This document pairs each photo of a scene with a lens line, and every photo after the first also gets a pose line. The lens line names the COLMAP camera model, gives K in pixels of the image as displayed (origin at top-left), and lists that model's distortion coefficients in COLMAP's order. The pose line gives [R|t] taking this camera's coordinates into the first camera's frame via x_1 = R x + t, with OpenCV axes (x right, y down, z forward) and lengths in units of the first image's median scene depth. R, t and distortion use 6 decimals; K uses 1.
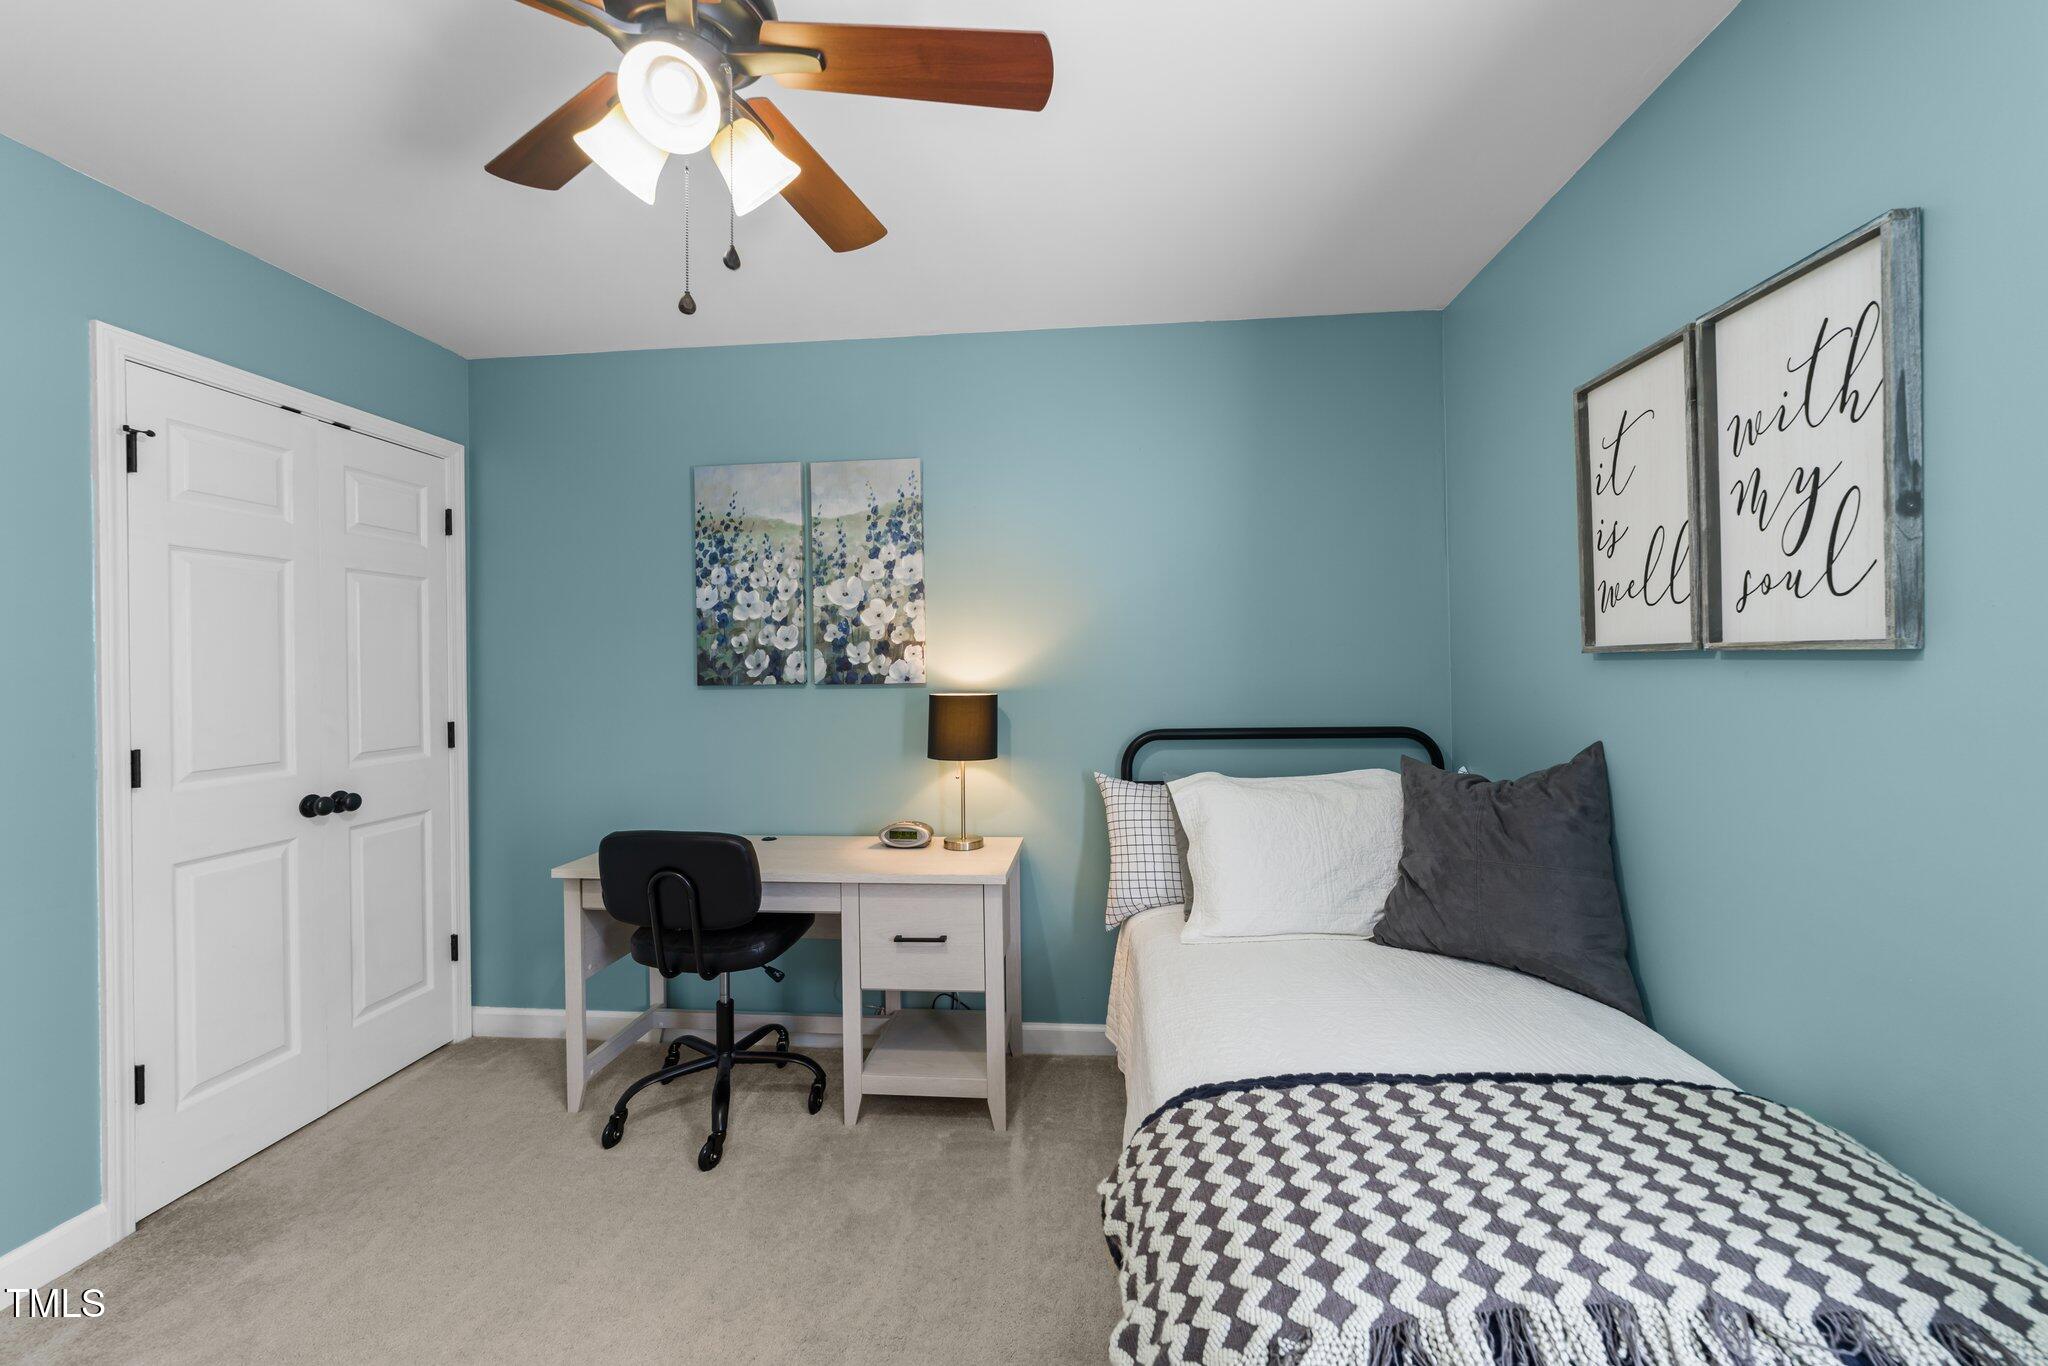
lens RADIAL K [[802.5, 0, 1026.5], [0, 802.5, 653.6], [0, 0, 1]] dist [0.000326, 0.000371]
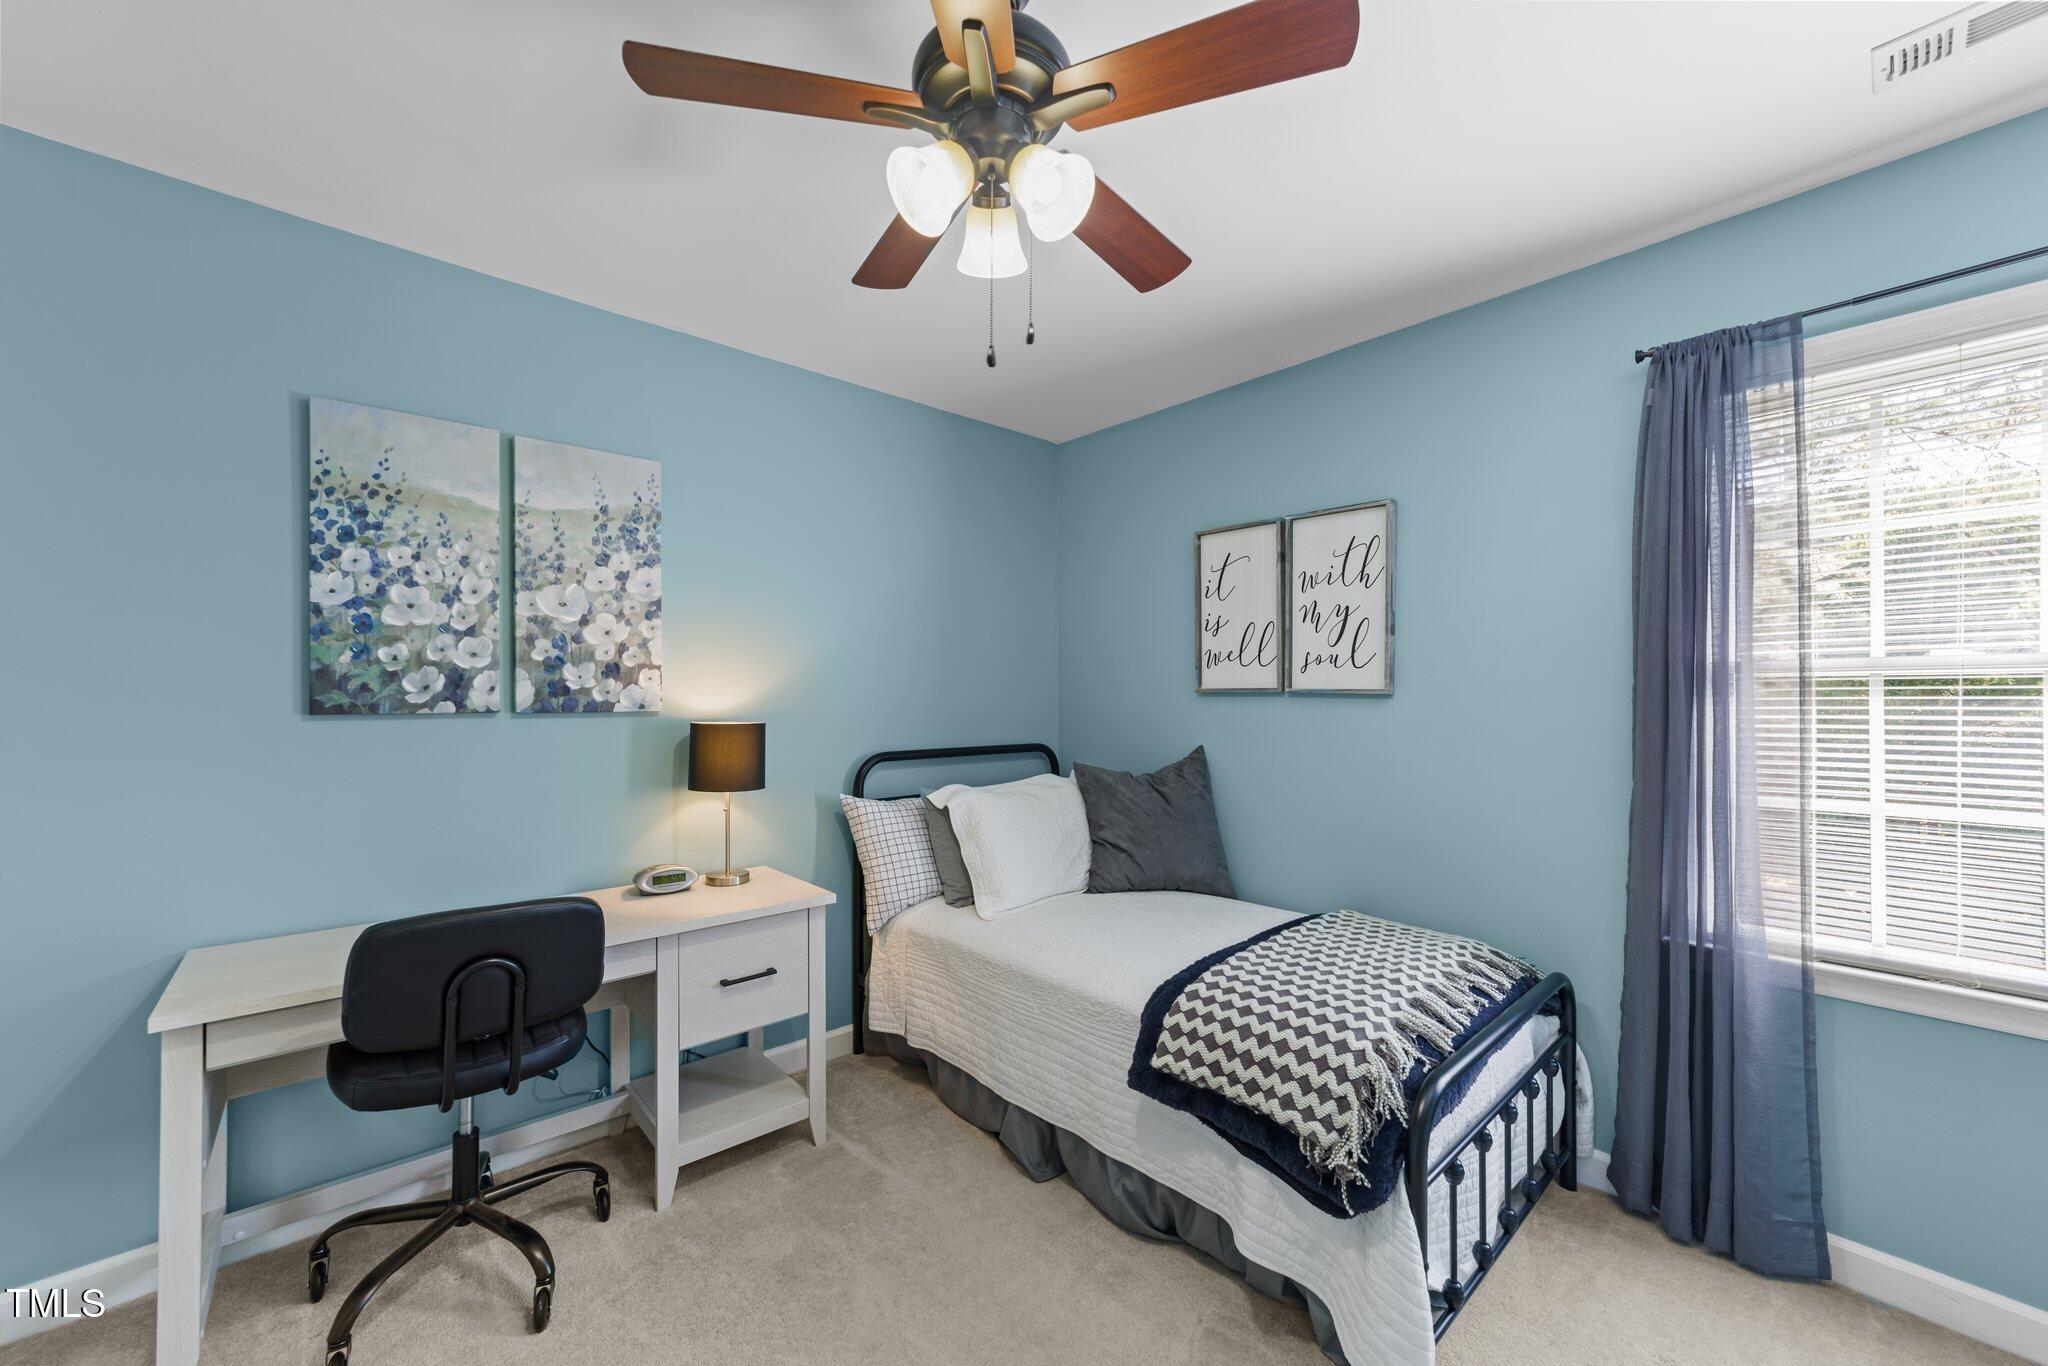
lens RADIAL K [[780.4, 0, 1024.0], [0, 780.4, 683.0], [0, 0, 1]] dist [0.000277, 0.000170]
pose [[0.687579, 0.027031, 0.725606, -0.482888], [-0.023373, 0.999613, -0.015090, 0.008540], [-0.725733, -0.006584, 0.687945, 0.098598]]
